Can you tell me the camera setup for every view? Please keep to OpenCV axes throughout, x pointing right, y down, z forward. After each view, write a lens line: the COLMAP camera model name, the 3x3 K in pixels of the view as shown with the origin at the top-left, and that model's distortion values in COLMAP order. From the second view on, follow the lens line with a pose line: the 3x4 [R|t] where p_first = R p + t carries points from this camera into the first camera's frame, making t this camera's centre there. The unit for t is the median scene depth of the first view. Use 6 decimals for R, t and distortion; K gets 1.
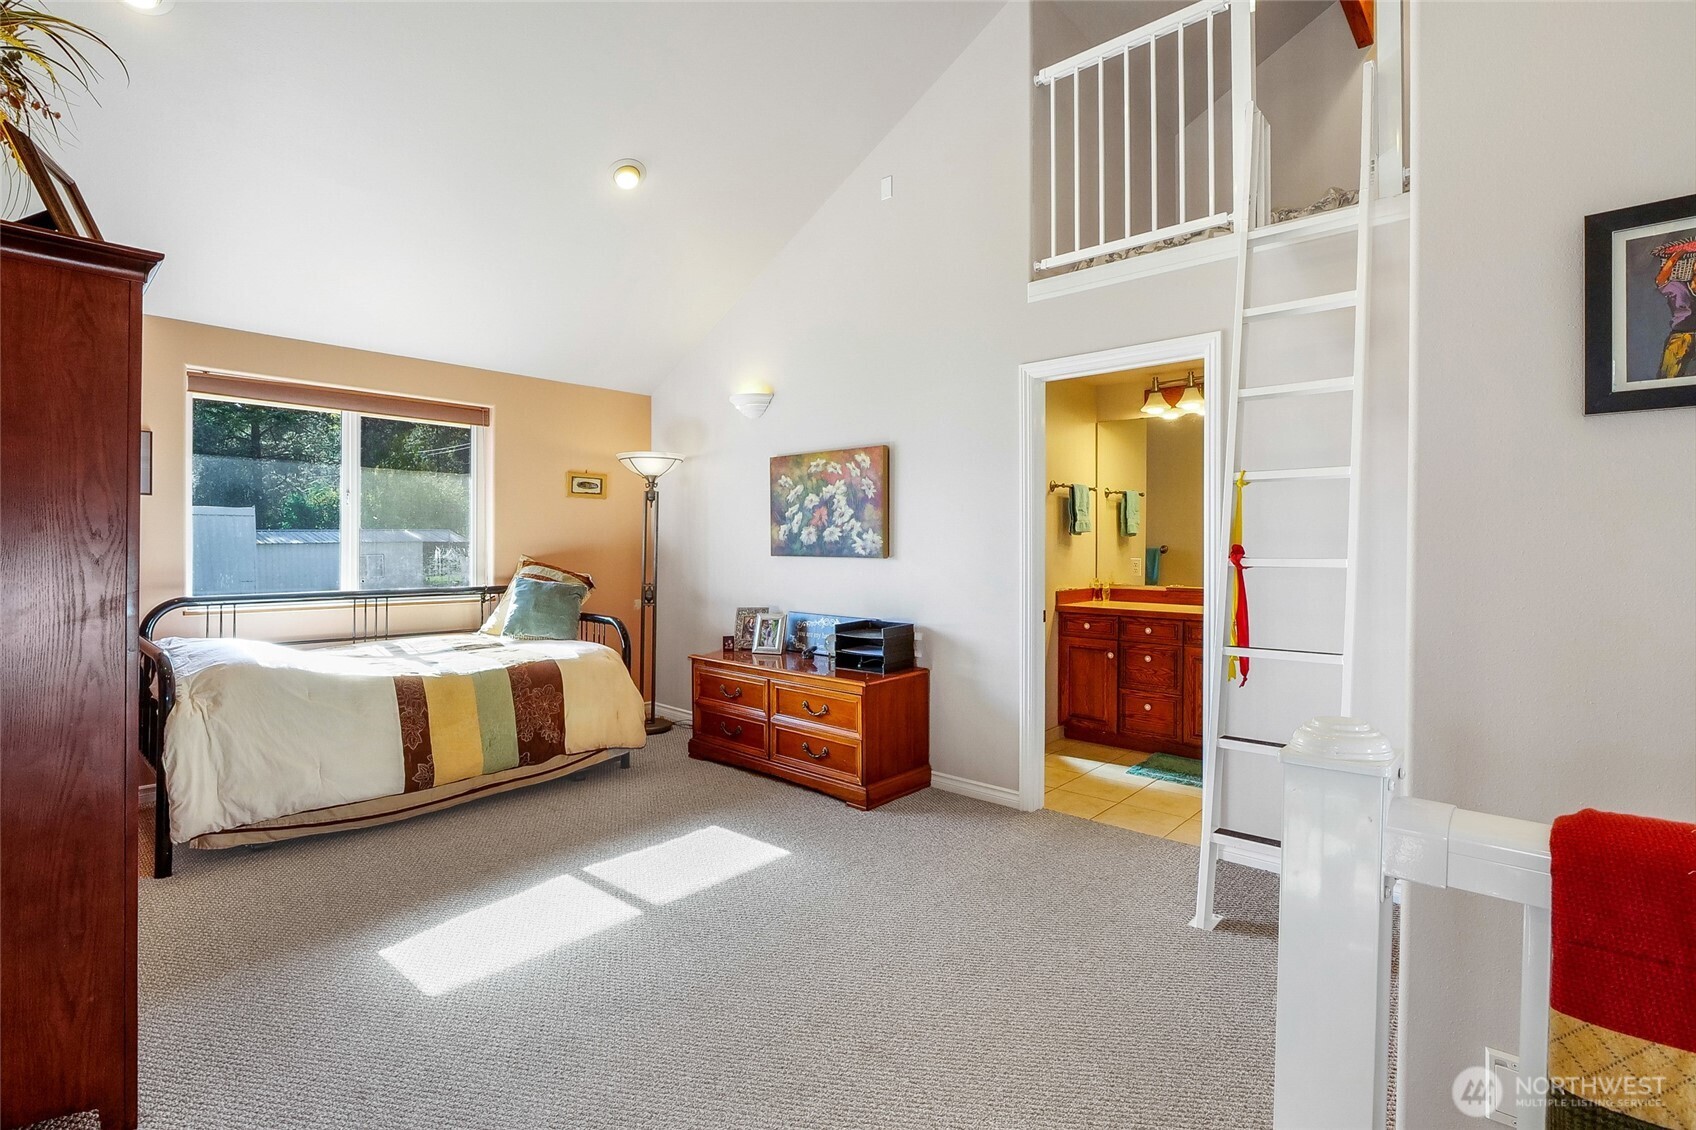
lens RADIAL K [[795.3, 0, 849.9], [0, 795.3, 552.1], [0, 0, 1]] dist [-0.009517, -0.000640]
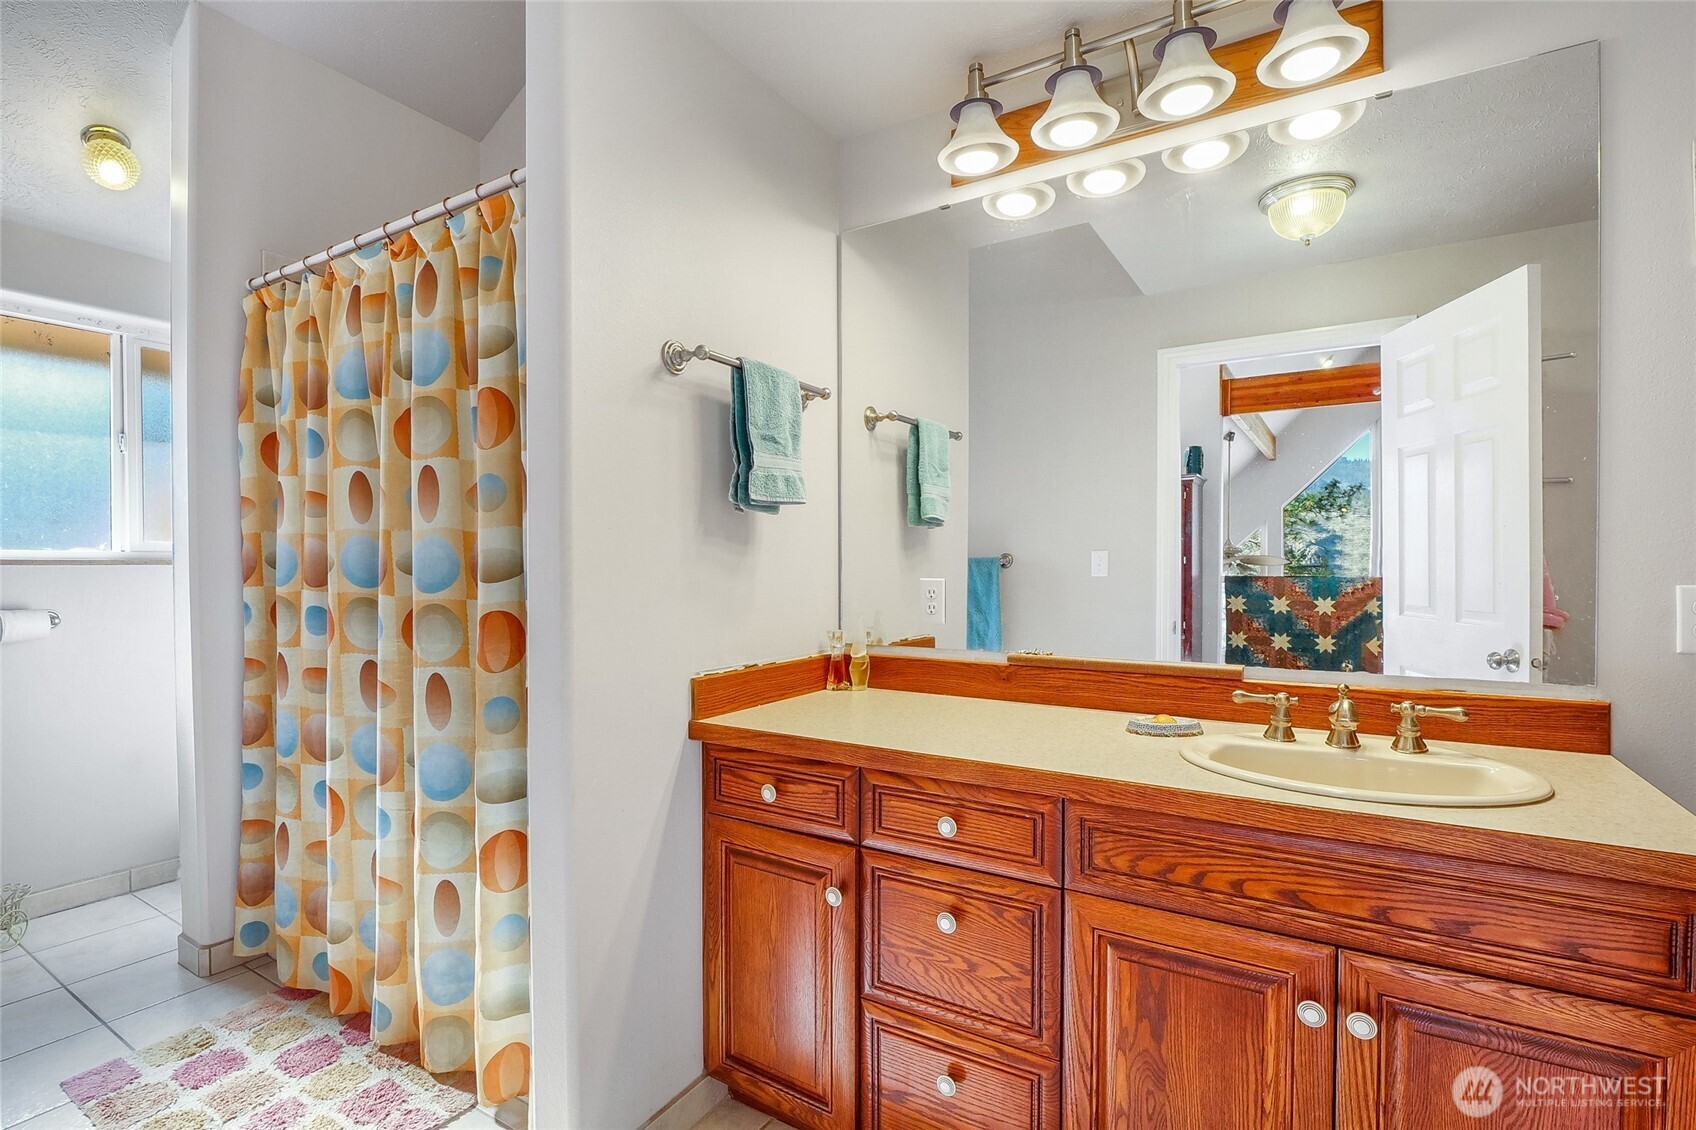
lens RADIAL K [[795.3, 0, 845.3], [0, 795.3, 573.3], [0, 0, 1]] dist [-0.009517, -0.000640]
pose [[0.984863, -0.002539, 0.173313, 0.265240], [0.001918, 0.999991, 0.003750, 0.004217], [-0.173321, -0.003361, 0.984860, 0.662024]]
